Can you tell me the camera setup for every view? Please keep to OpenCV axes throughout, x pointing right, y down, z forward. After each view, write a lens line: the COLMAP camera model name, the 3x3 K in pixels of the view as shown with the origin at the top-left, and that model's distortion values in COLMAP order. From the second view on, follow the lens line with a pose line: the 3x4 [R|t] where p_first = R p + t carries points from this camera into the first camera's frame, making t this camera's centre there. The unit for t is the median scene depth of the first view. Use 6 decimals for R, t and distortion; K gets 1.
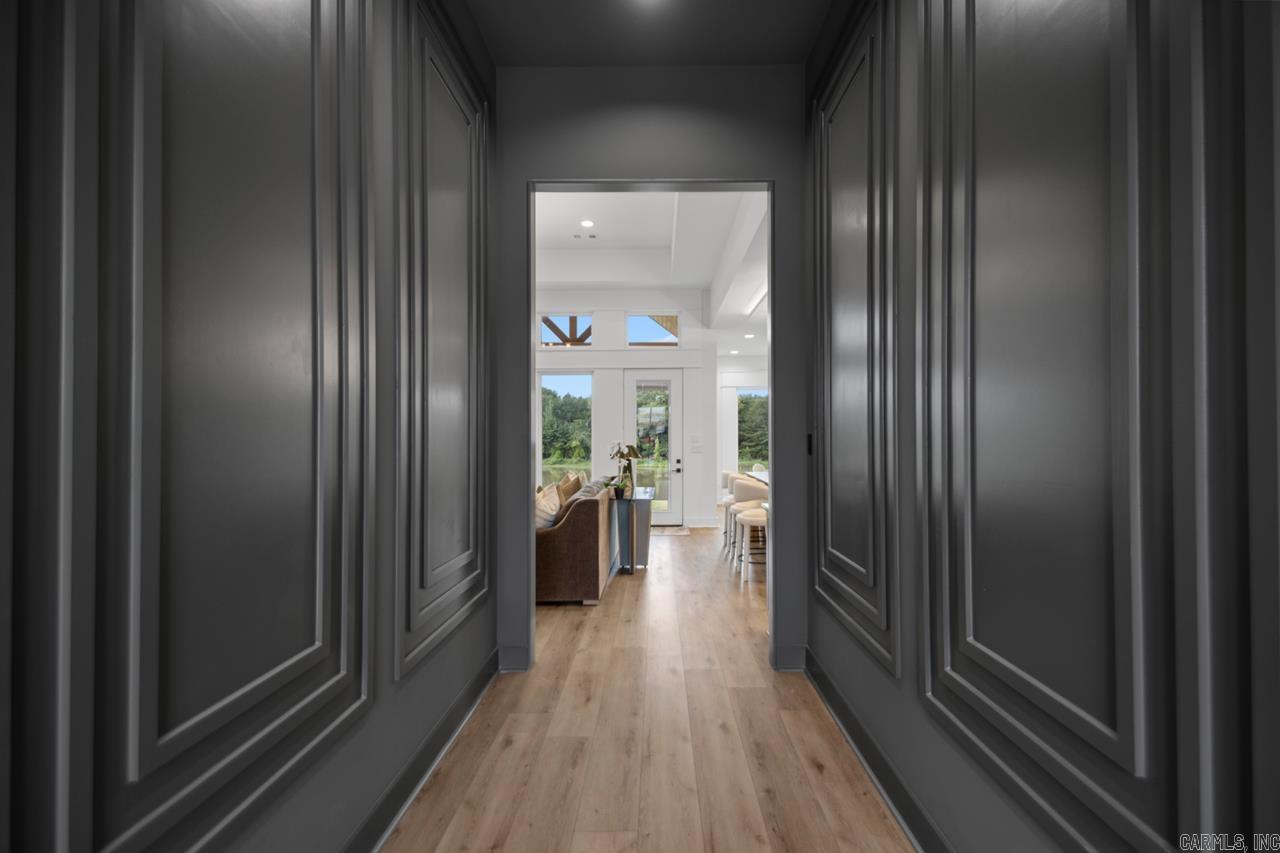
lens RADIAL K [[594.9, 0, 647.5], [0, 594.9, 424.6], [0, 0, 1]] dist [0.032742, -0.014966]
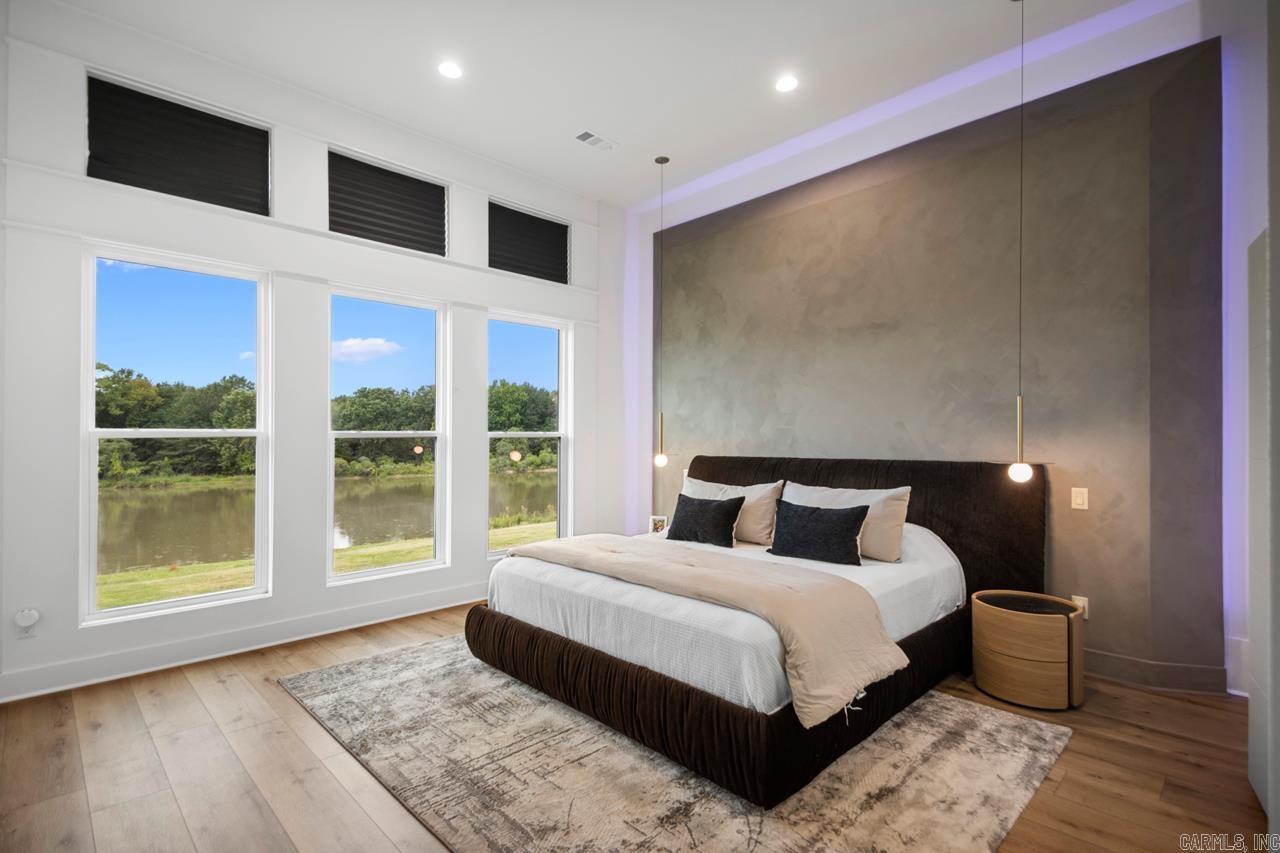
lens RADIAL K [[606.0, 0, 640.0], [0, 606.0, 426.5], [0, 0, 1]] dist [0.026648, 0.000086]
pose [[0.697395, 0.016328, 0.716501, 0.411783], [-0.011738, 0.999867, -0.011359, 0.025576], [-0.716591, -0.000489, 0.697494, 0.908276]]
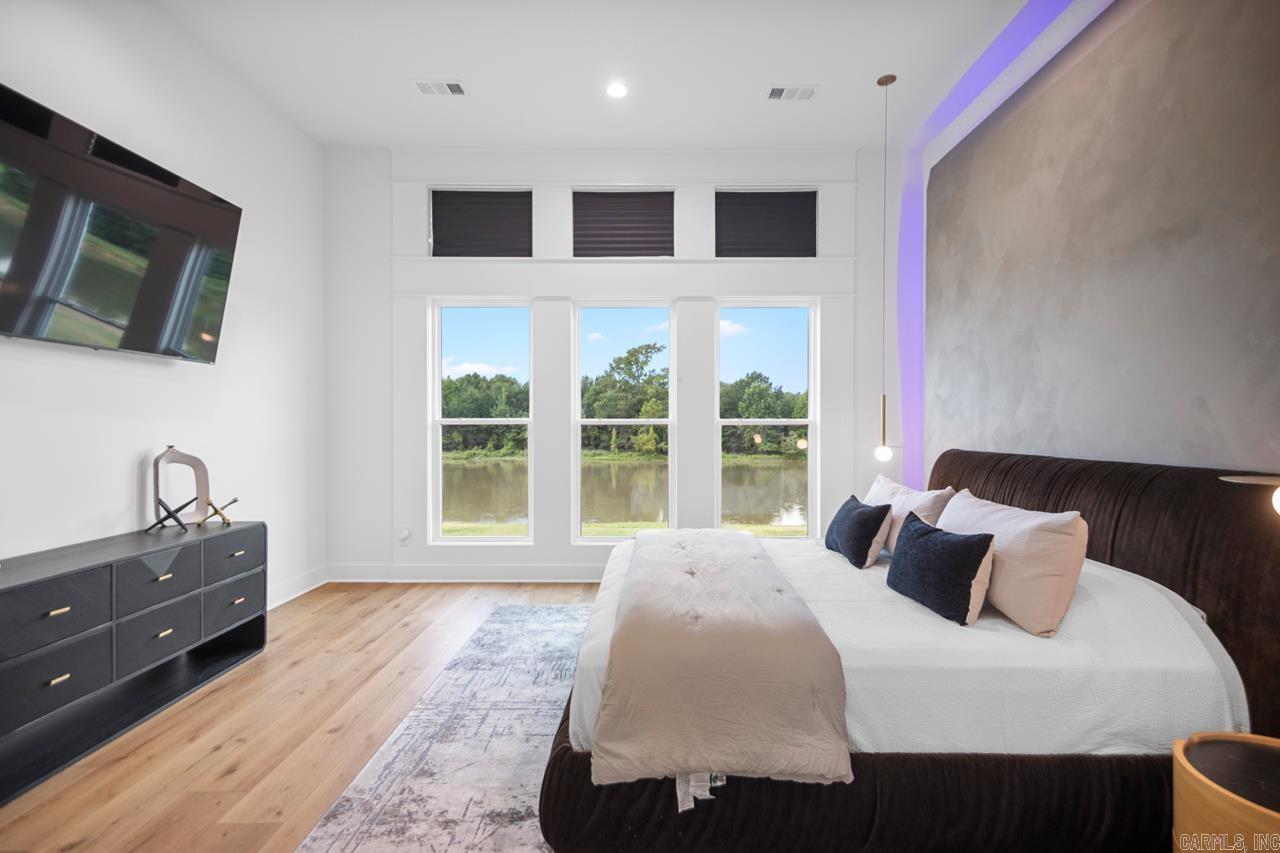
lens RADIAL K [[594.9, 0, 647.5], [0, 594.9, 424.6], [0, 0, 1]] dist [0.032742, -0.014966]
pose [[0.999760, 0.003651, 0.021604, 0.590867], [-0.003983, 0.999874, 0.015366, 0.023060], [-0.021545, -0.015448, 0.999649, 0.853843]]
